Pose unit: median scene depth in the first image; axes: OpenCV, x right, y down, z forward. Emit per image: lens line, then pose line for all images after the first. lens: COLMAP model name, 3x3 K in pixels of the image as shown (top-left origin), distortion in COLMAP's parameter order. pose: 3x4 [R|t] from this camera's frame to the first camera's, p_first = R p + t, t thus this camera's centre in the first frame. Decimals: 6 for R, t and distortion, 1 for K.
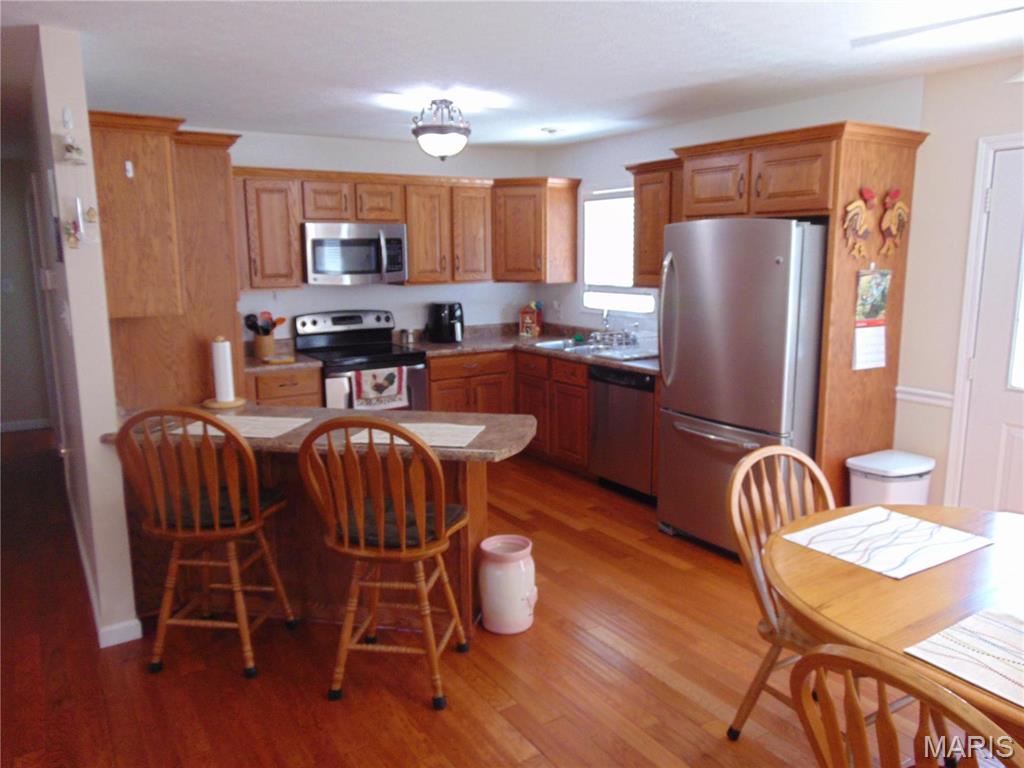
lens RADIAL K [[765.1, 0, 514.7], [0, 765.1, 380.7], [0, 0, 1]] dist [-0.034640, 0.073758]
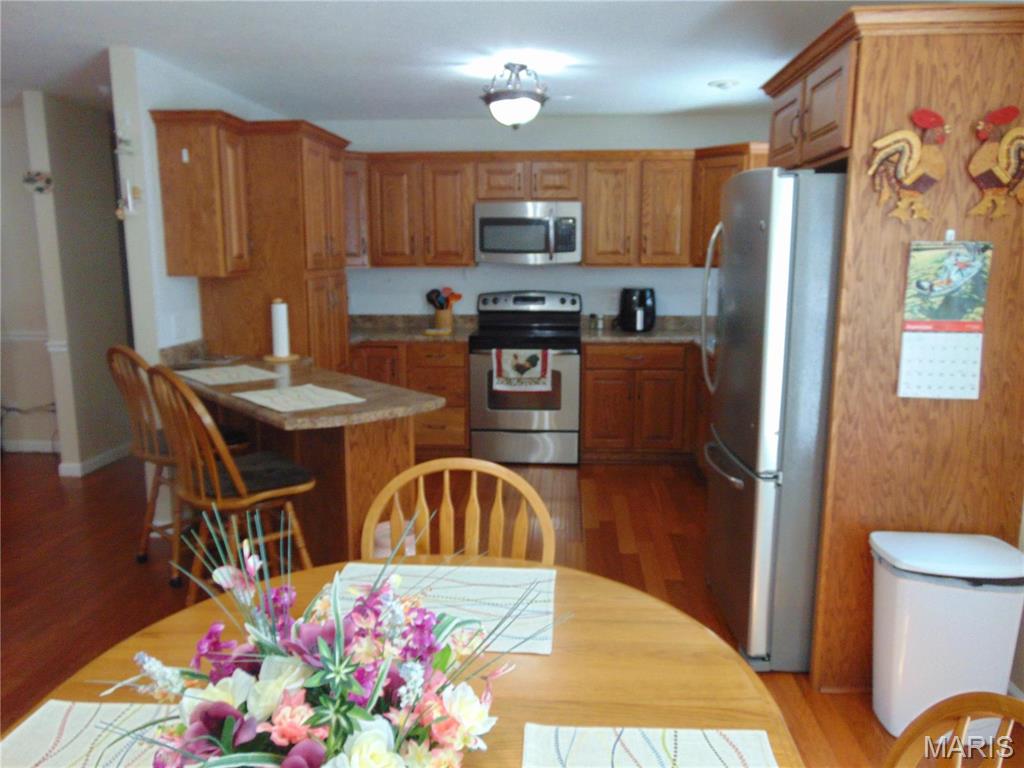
lens RADIAL K [[765.1, 0, 514.7], [0, 765.1, 380.7], [0, 0, 1]] dist [-0.034640, 0.073758]
pose [[0.797019, 0.108677, -0.594096, 0.502248], [-0.106535, 0.993551, 0.038825, -0.015736], [0.594483, 0.032348, 0.803457, 0.253505]]
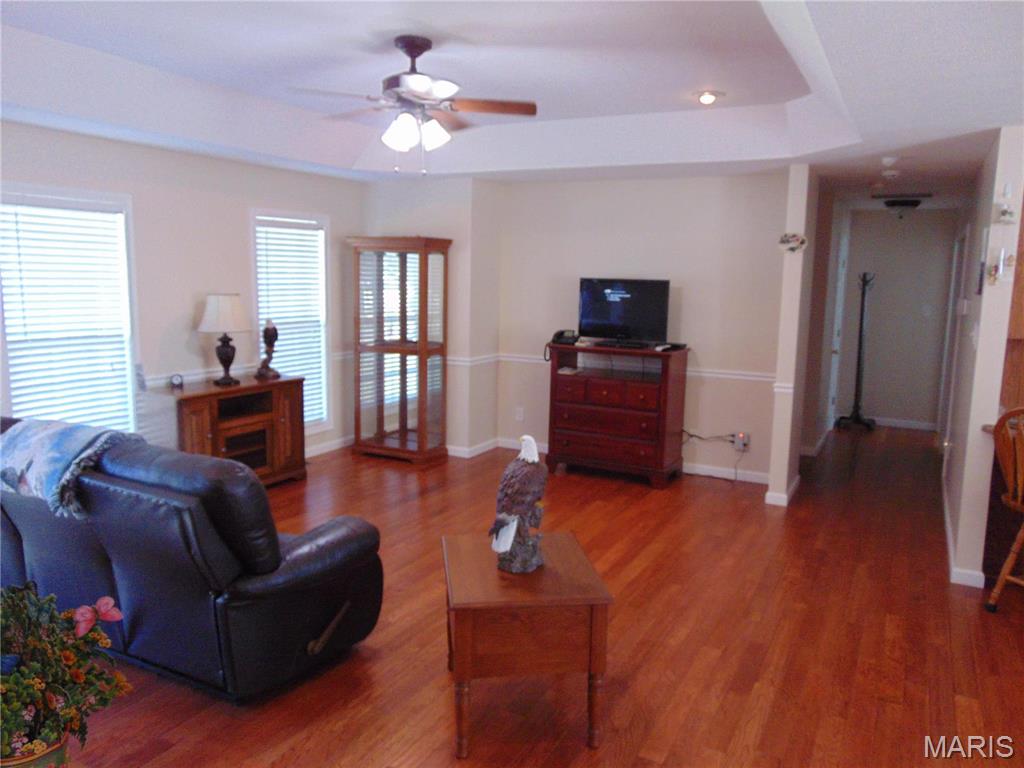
lens RADIAL K [[765.1, 0, 514.7], [0, 765.1, 380.7], [0, 0, 1]] dist [-0.034640, 0.073758]
pose [[0.485121, 0.135916, -0.863820, 0.144014], [-0.167715, 0.983969, 0.060632, 0.037776], [0.858213, 0.115462, 0.500139, -0.268762]]
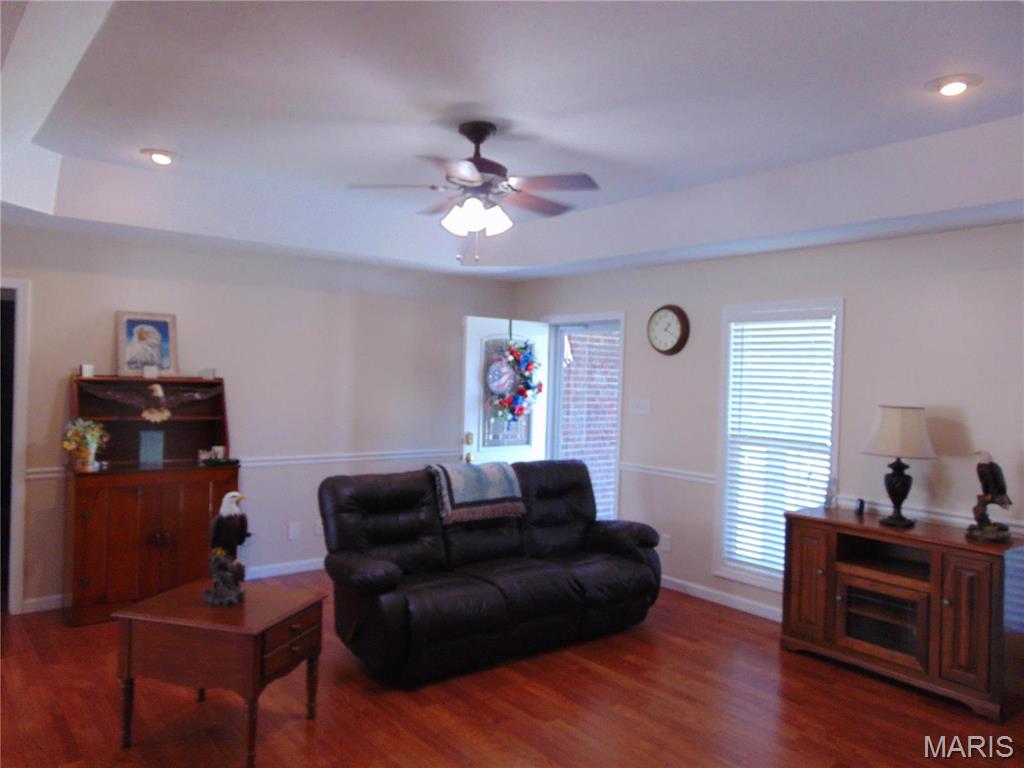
lens RADIAL K [[765.1, 0, 514.7], [0, 765.1, 380.7], [0, 0, 1]] dist [-0.034640, 0.073758]
pose [[-0.994269, -0.026606, -0.103547, -0.626593], [-0.044427, 0.983776, 0.173814, -0.126967], [0.097243, 0.177418, -0.979320, 0.844230]]
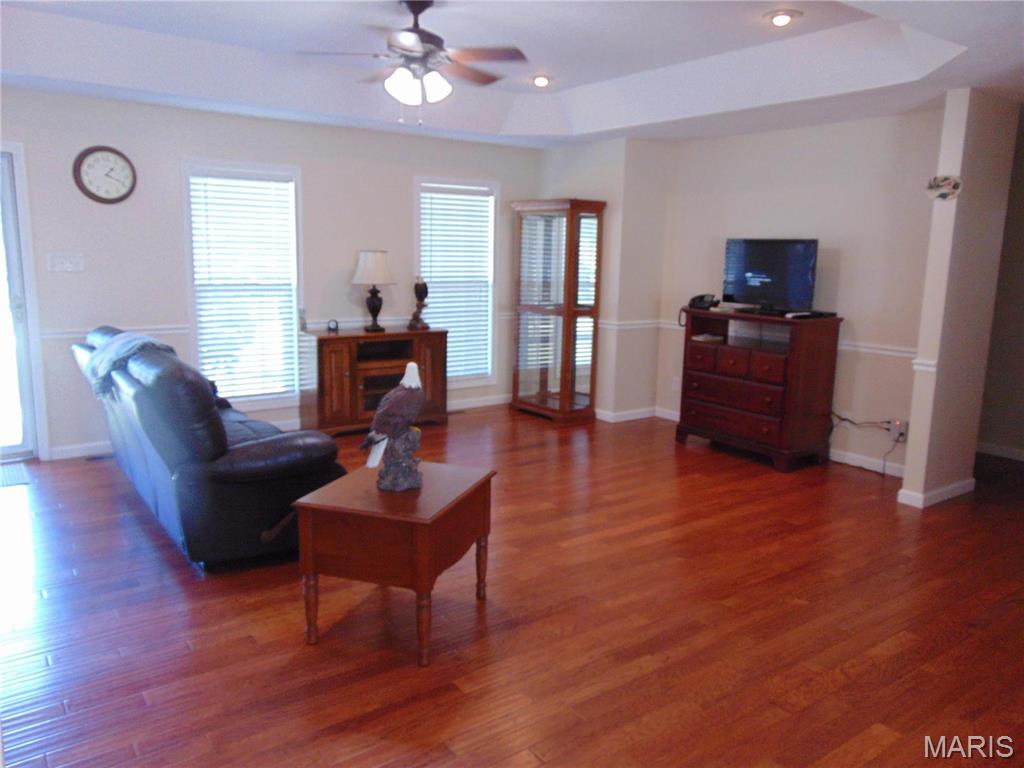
lens RADIAL K [[765.1, 0, 514.7], [0, 765.1, 380.7], [0, 0, 1]] dist [-0.034640, 0.073758]
pose [[0.056921, 0.172995, -0.983277, 0.273828], [-0.188013, 0.969109, 0.159619, 0.010031], [0.980516, 0.175783, 0.087688, 0.116525]]
